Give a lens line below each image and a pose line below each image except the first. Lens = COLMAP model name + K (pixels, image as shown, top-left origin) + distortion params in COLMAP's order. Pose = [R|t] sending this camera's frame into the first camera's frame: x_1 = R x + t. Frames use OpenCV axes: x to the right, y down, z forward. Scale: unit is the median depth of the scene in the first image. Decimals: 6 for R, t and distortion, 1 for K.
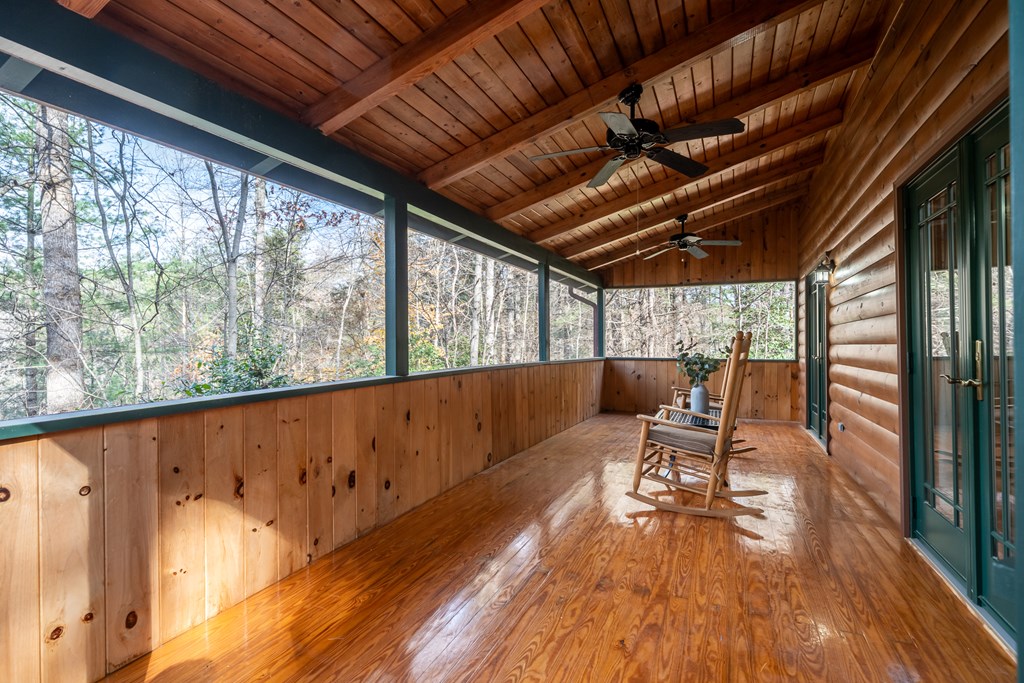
lens RADIAL K [[465.4, 0, 512.3], [0, 465.4, 342.8], [0, 0, 1]] dist [-0.004351, 0.000026]
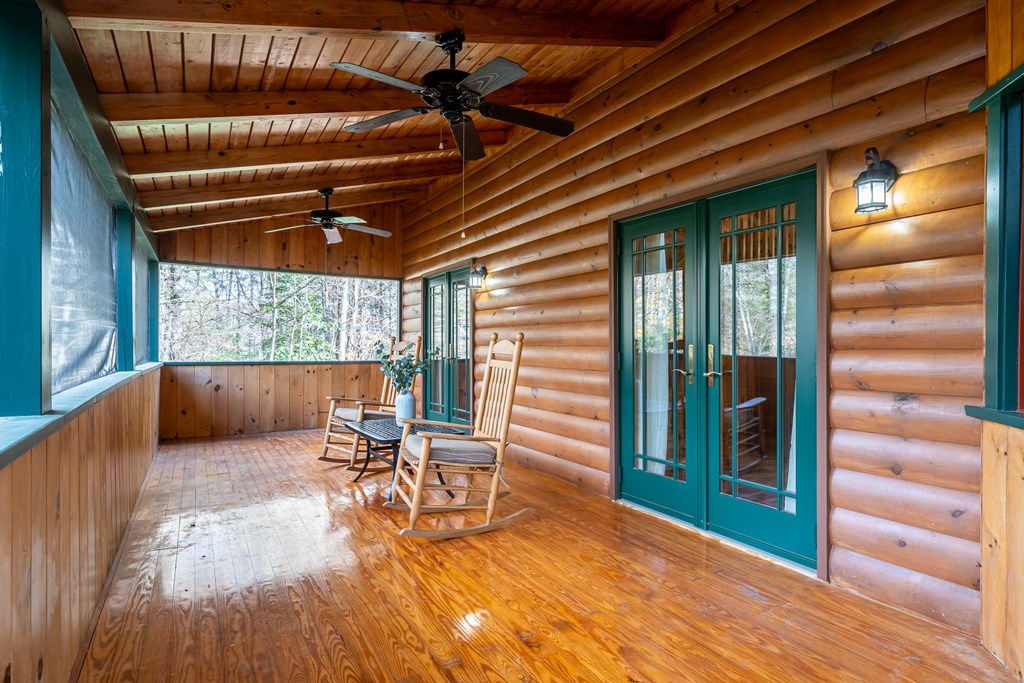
lens RADIAL K [[534.0, 0, 512.0], [0, 534.0, 343.1], [0, 0, 1]] dist [0.000253, -0.000310]
pose [[0.563001, 0.005064, 0.826441, -0.302363], [-0.007706, 0.999970, -0.000878, -0.001814], [-0.826420, -0.005875, 0.563023, 0.248168]]
